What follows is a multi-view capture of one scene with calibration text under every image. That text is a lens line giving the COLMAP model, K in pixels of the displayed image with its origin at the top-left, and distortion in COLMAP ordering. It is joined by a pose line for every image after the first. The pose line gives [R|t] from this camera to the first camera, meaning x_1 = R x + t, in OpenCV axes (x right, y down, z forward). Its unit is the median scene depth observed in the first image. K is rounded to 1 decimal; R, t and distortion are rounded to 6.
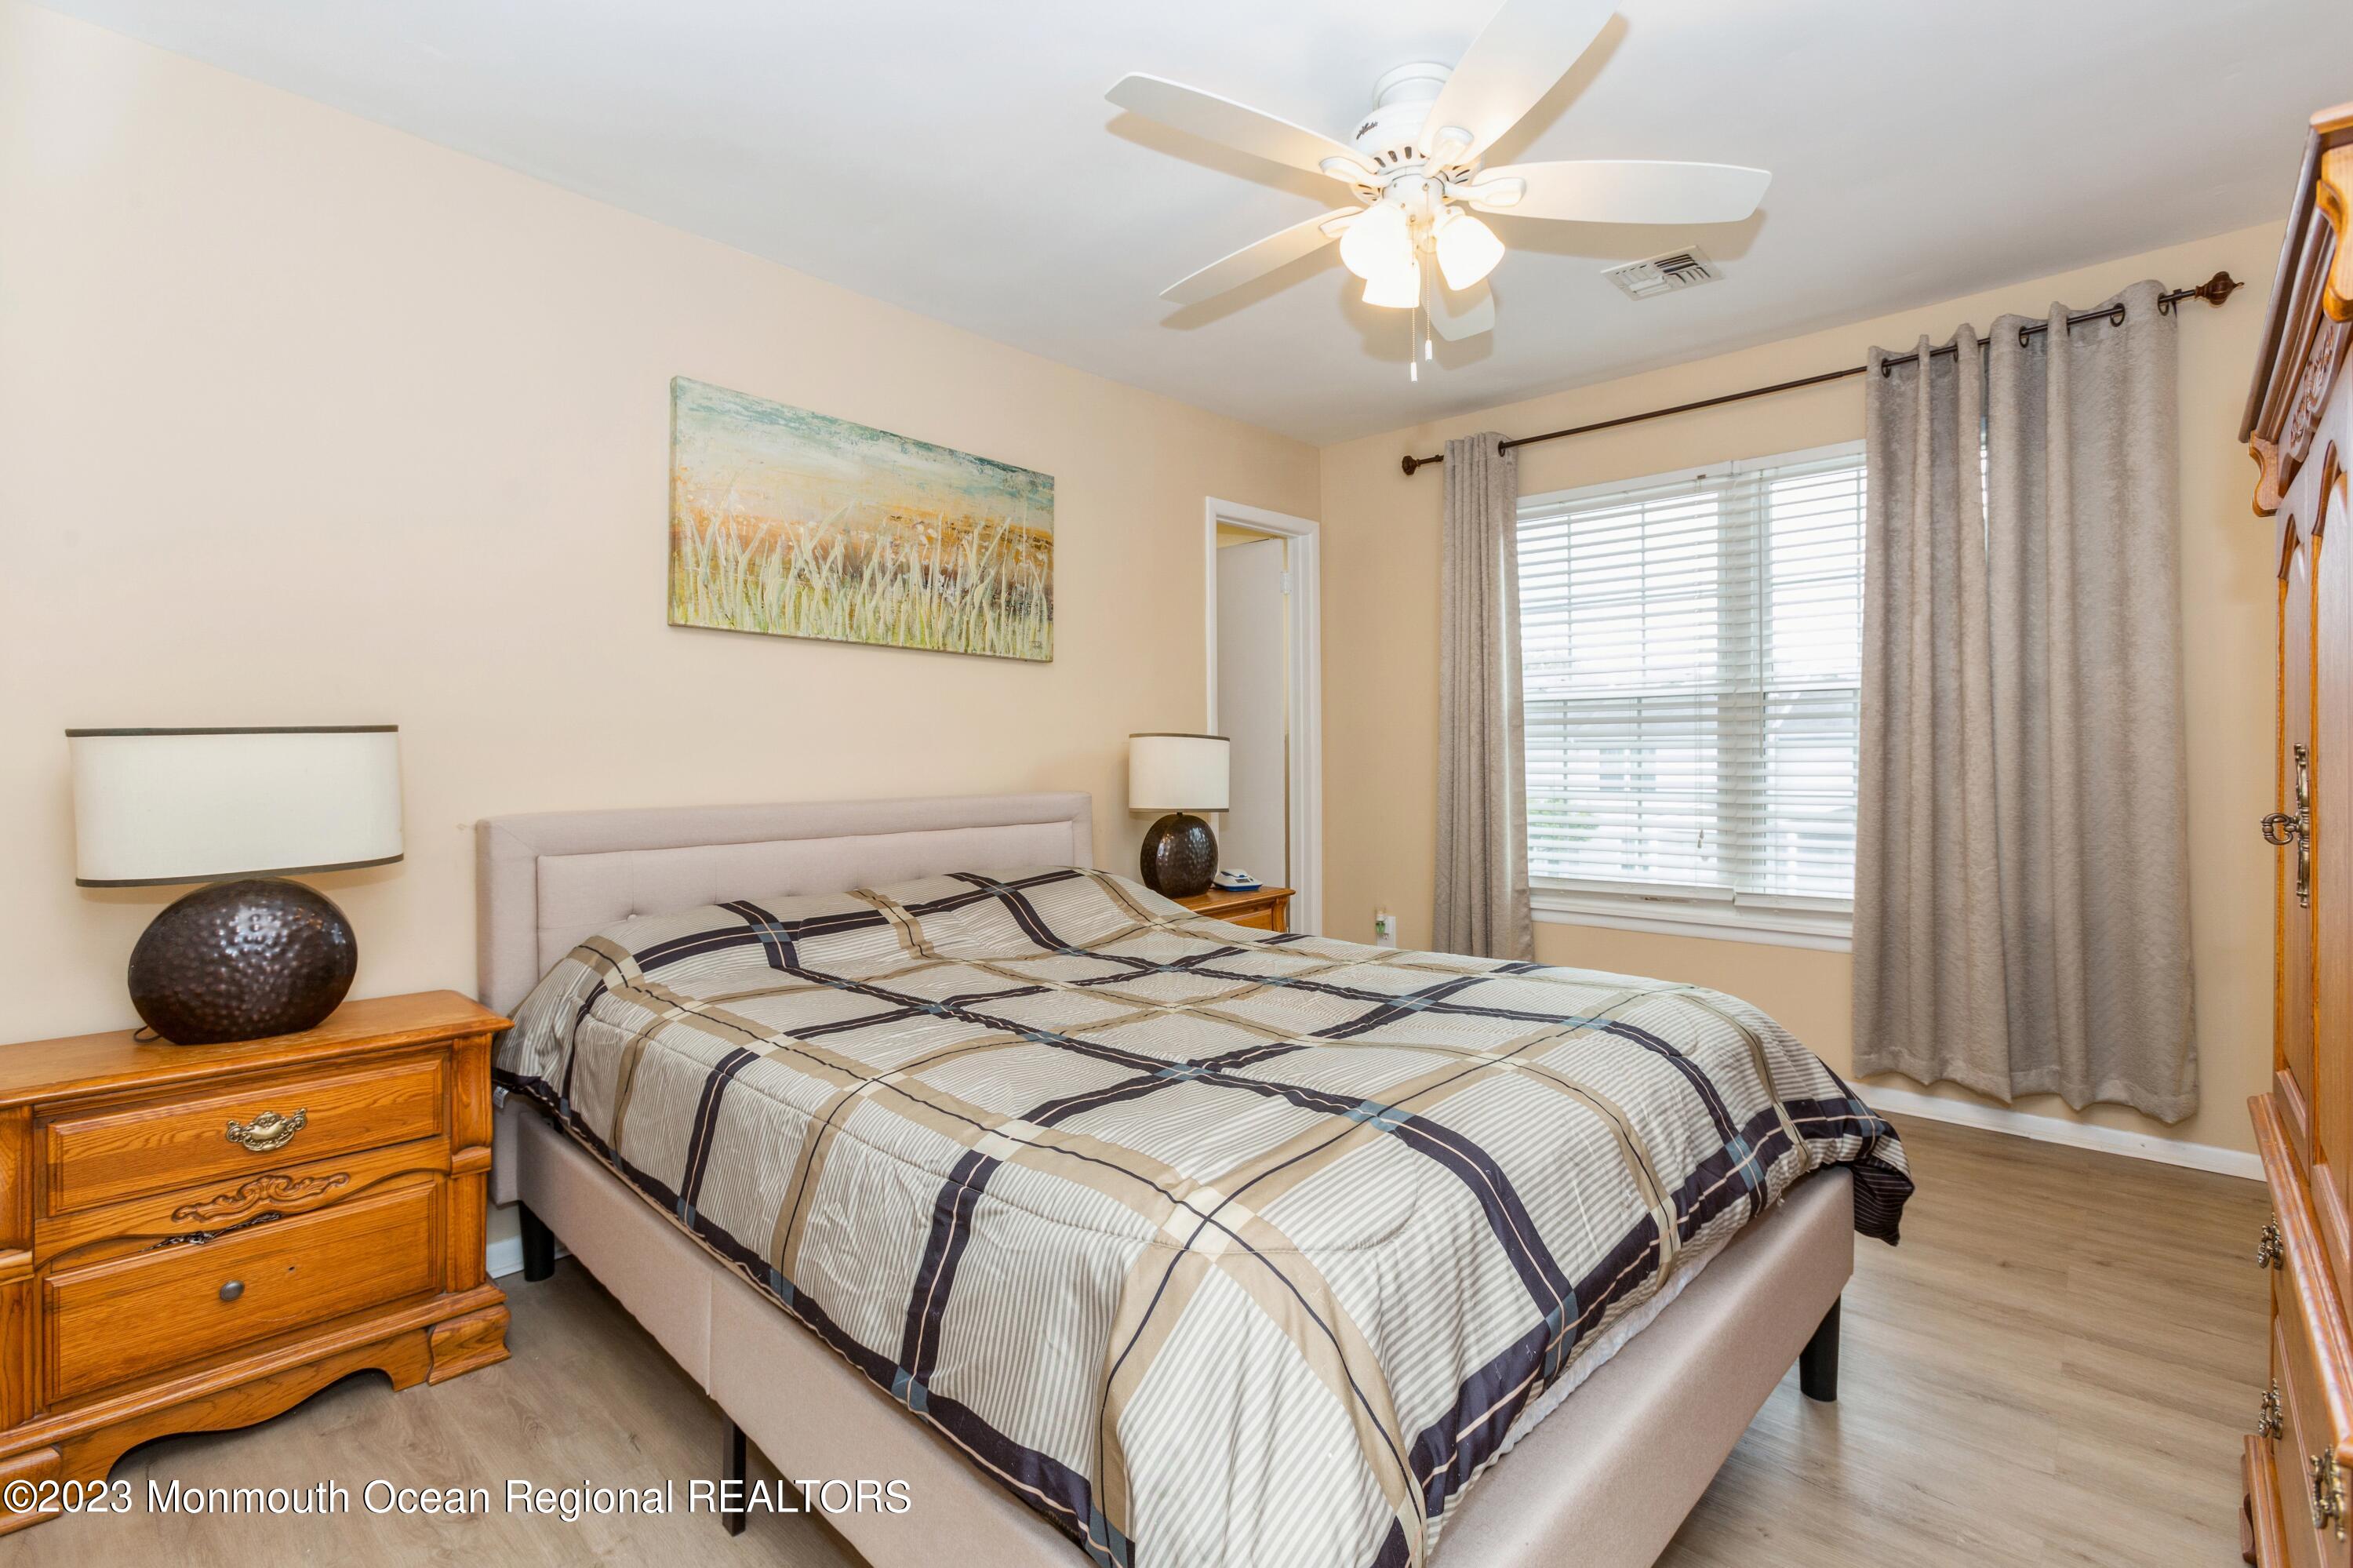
lens RADIAL K [[1091.2, 0, 1164.5], [0, 1091.2, 763.1], [0, 0, 1]] dist [0.002088, 0.003061]
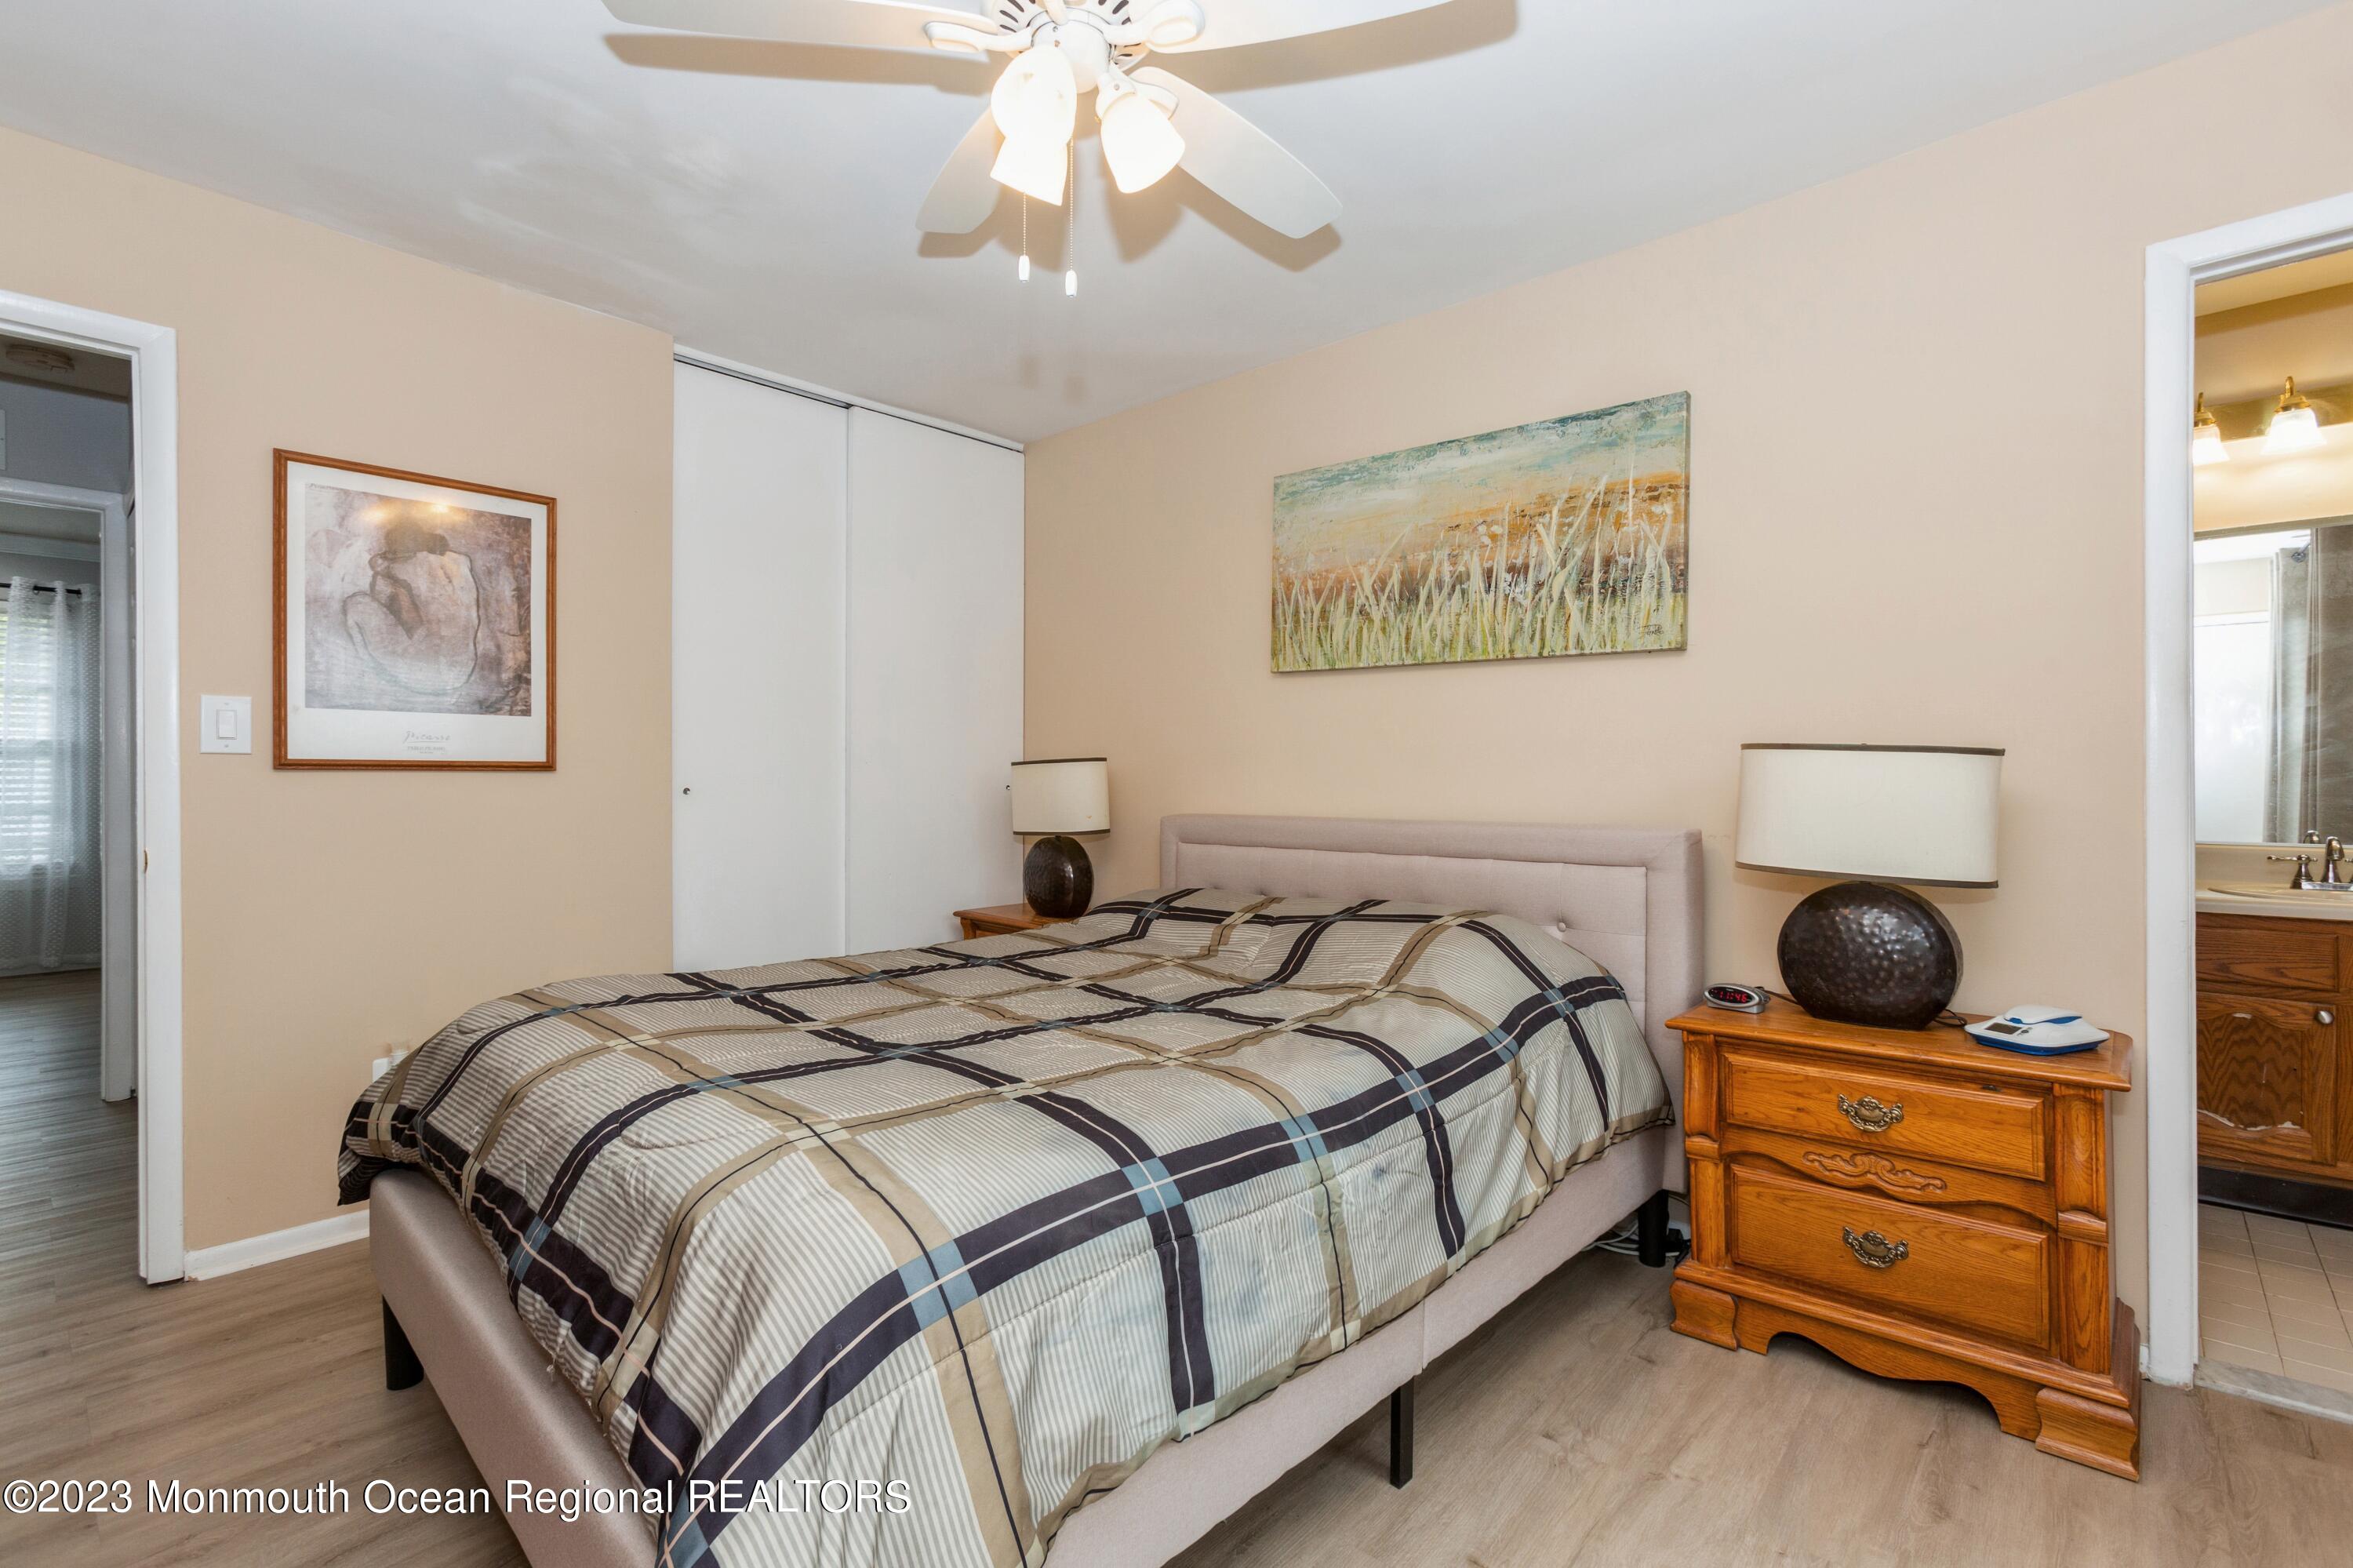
lens RADIAL K [[1091.2, 0, 1164.6], [0, 1091.2, 788.0], [0, 0, 1]] dist [0.002088, 0.003061]
pose [[-0.000692, 0.018886, -0.999821, 0.688263], [-0.007384, 0.999794, 0.018891, -0.012464], [0.999972, 0.007396, -0.000552, 0.723317]]
